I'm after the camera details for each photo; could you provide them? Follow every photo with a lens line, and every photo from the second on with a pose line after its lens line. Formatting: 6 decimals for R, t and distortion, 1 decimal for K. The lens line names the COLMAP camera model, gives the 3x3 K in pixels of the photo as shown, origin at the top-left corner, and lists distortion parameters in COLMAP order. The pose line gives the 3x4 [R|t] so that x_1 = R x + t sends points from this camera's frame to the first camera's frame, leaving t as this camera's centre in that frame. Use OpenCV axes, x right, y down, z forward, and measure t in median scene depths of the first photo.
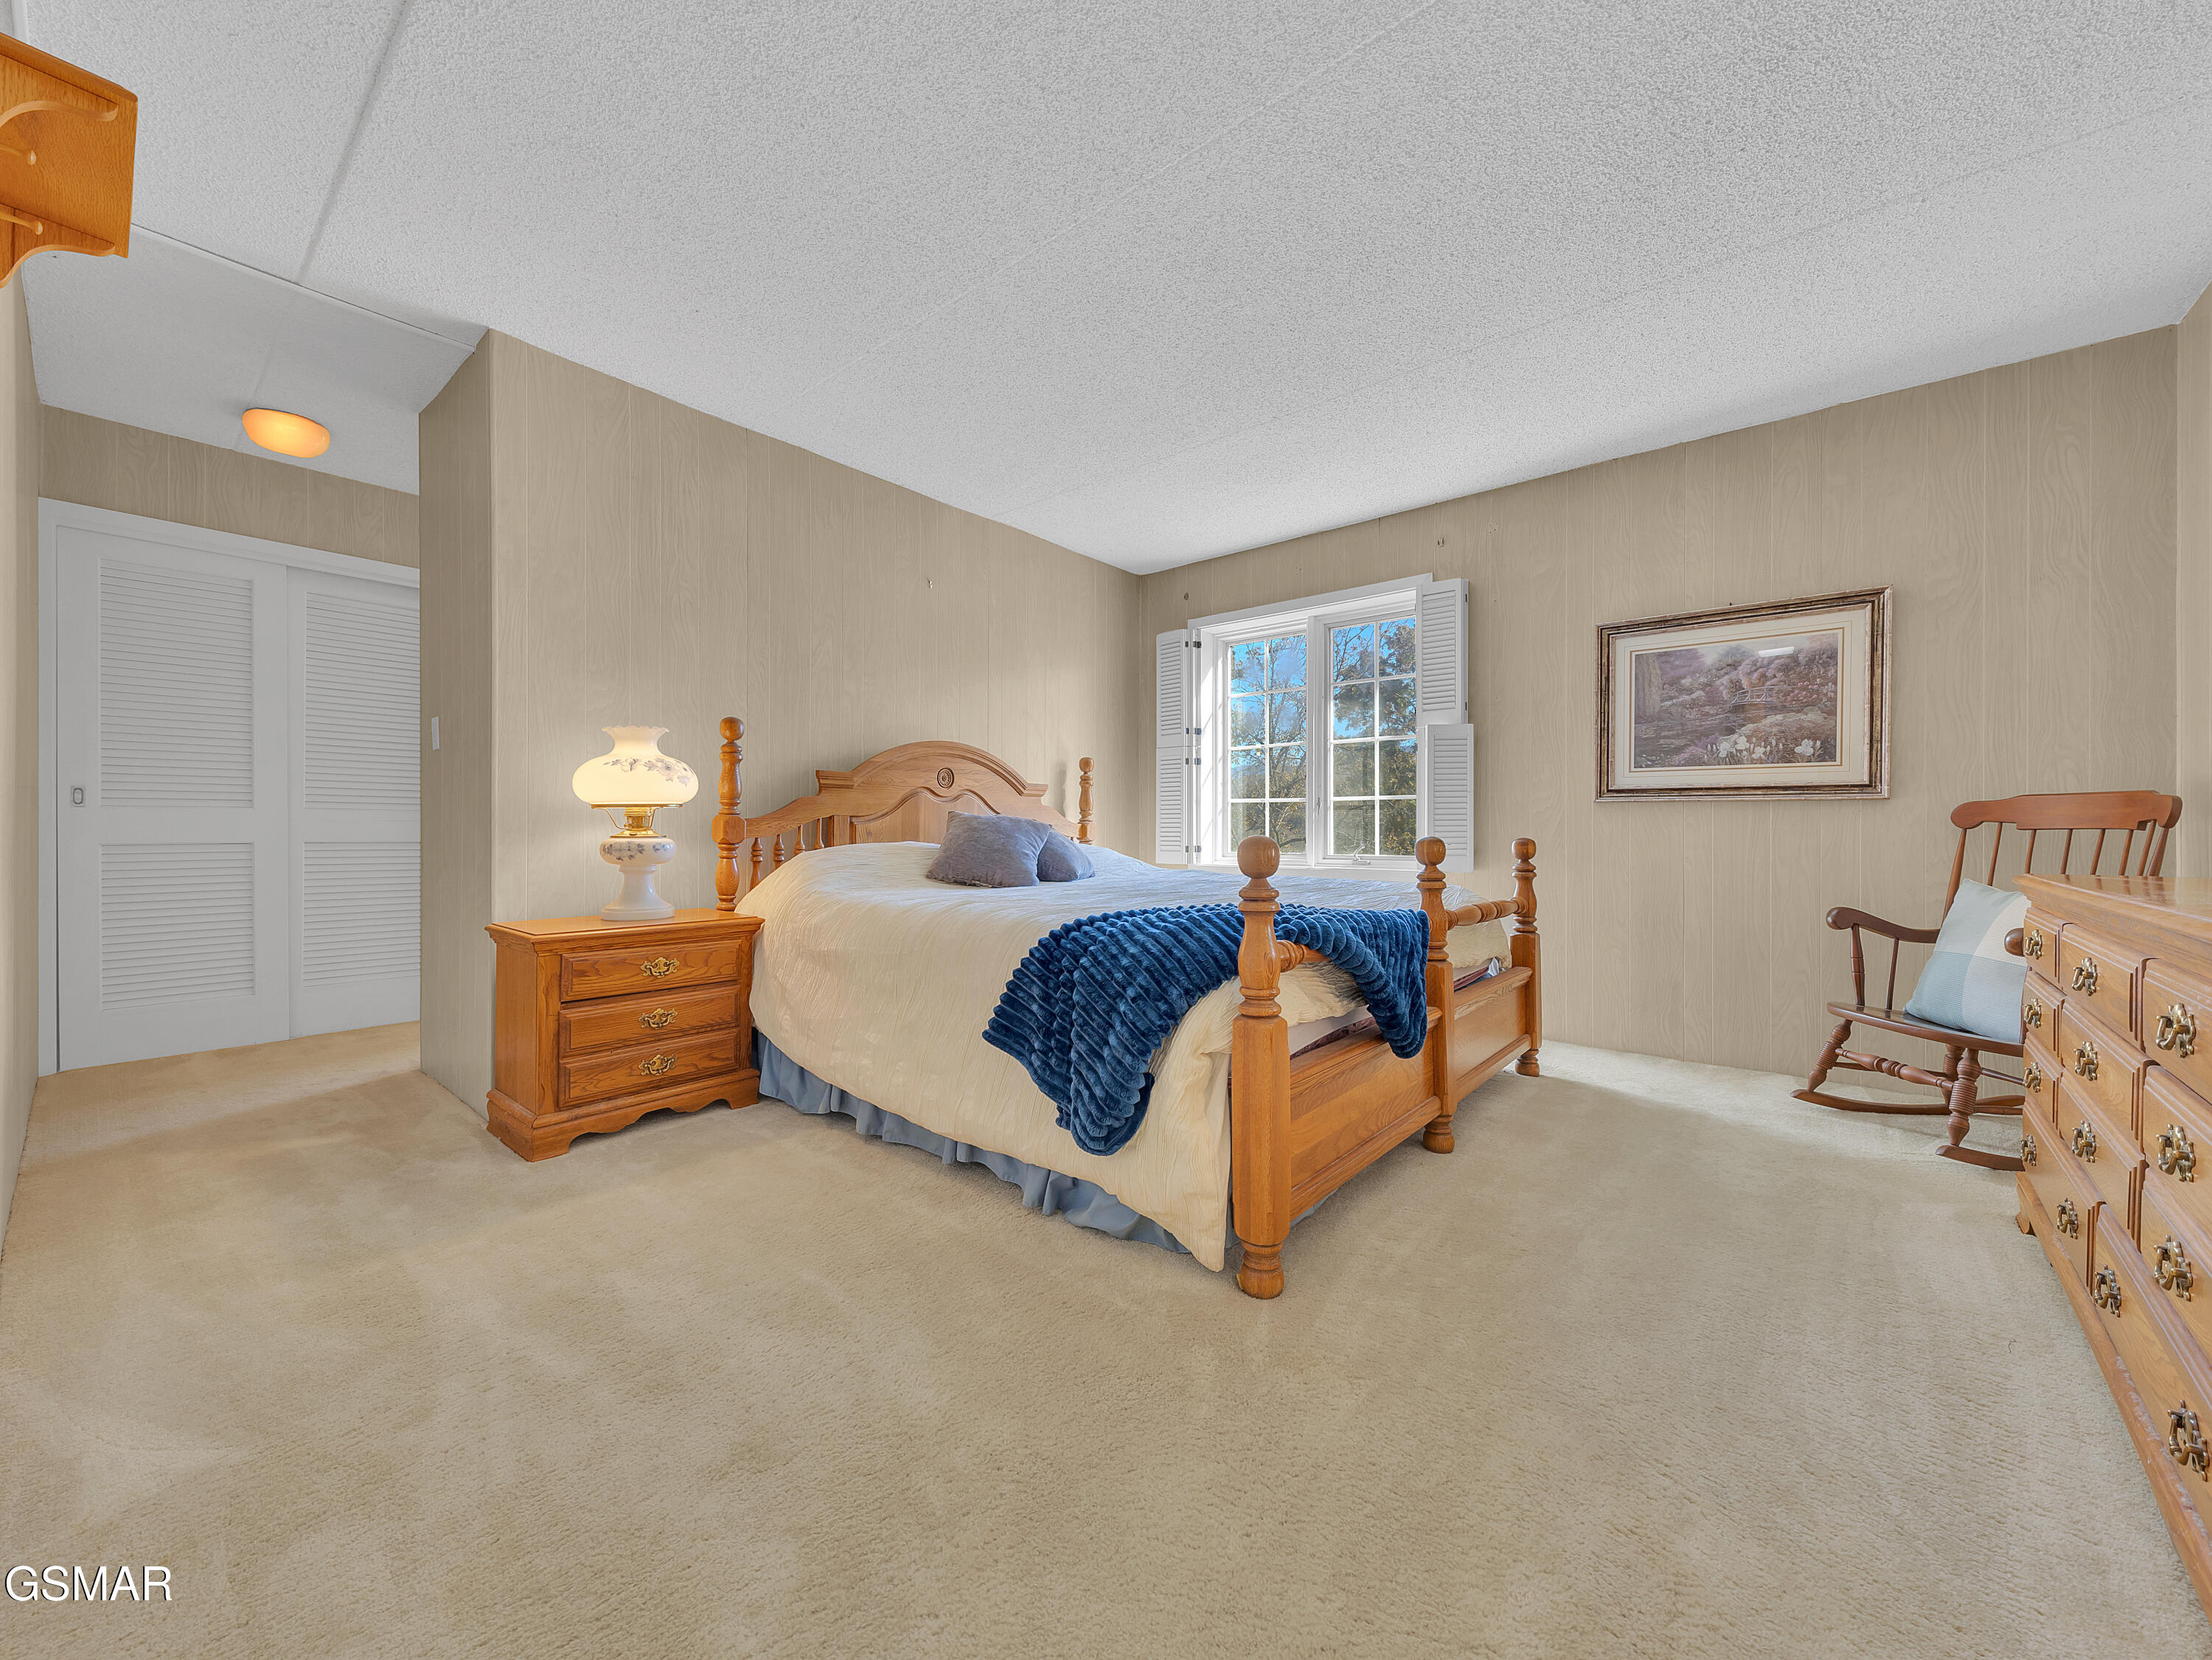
lens RADIAL K [[844.9, 0, 1098.5], [0, 844.9, 830.5], [0, 0, 1]] dist [0.013183, -0.004733]
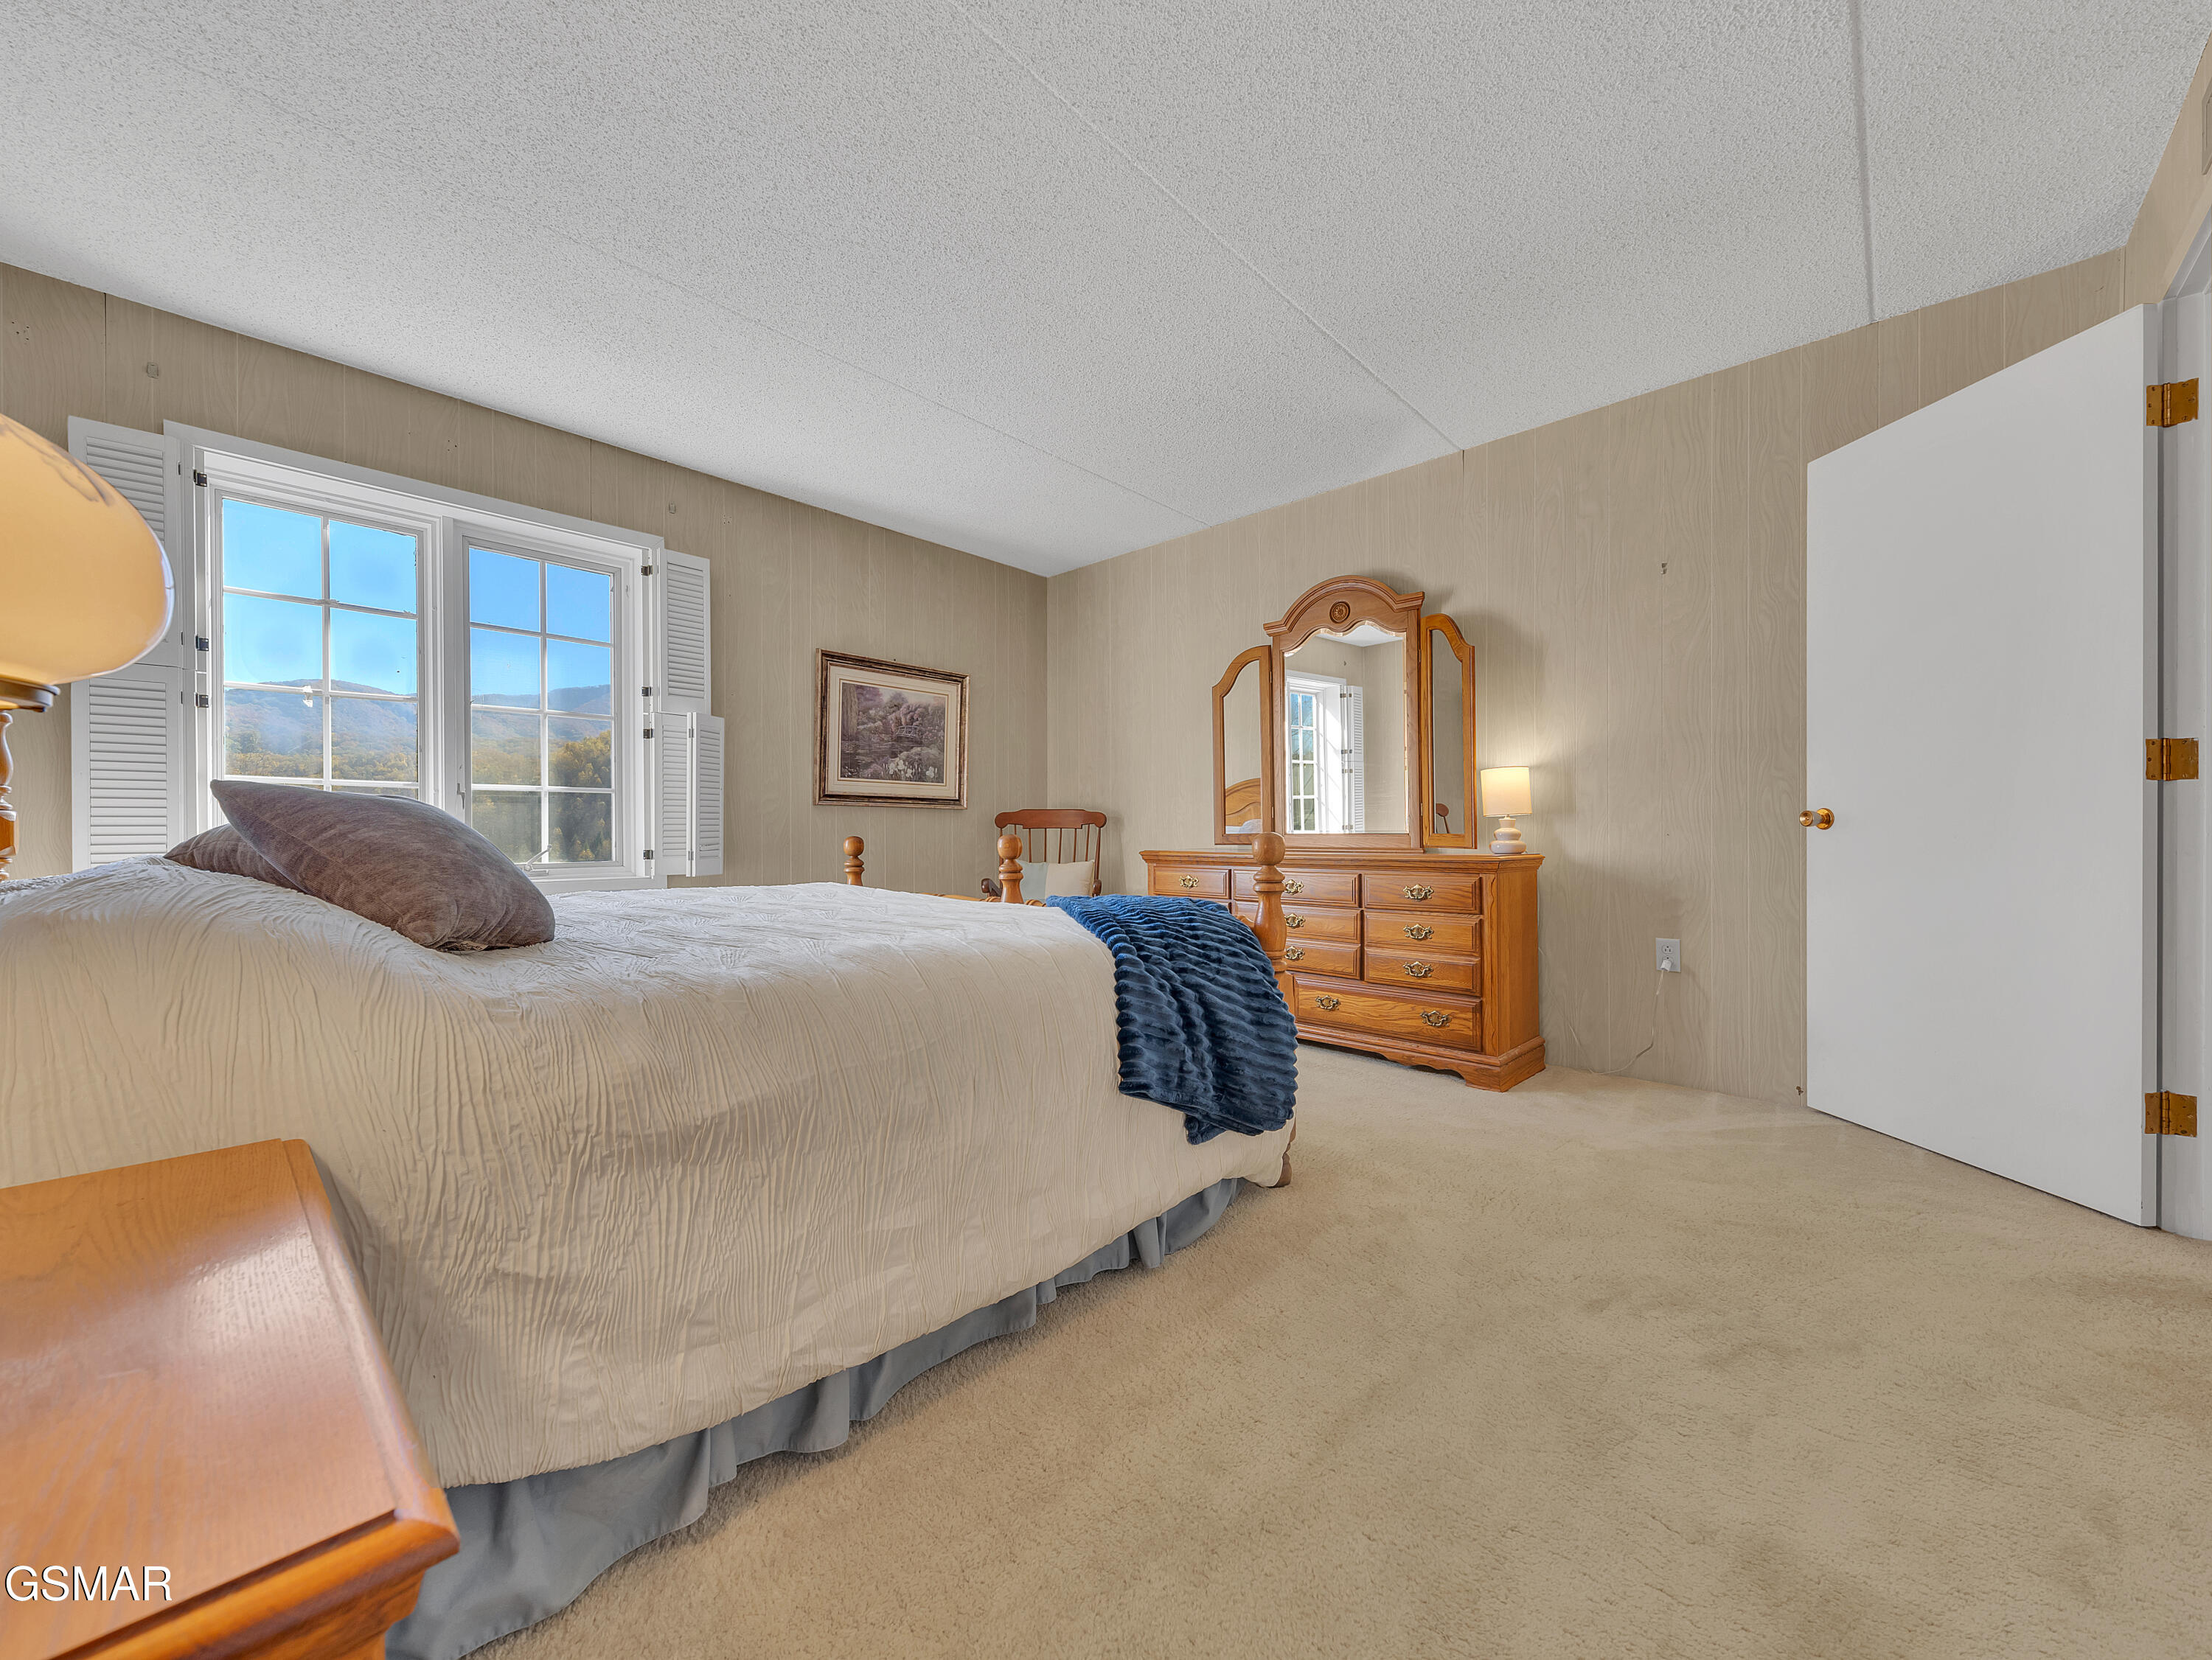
lens RADIAL K [[844.9, 0, 1098.5], [0, 844.9, 830.5], [0, 0, 1]] dist [0.013183, -0.004733]
pose [[0.055143, 0.003447, 0.998473, -0.563809], [0.008409, 0.999957, -0.003917, 0.009226], [-0.998443, 0.008613, 0.055111, 0.609838]]
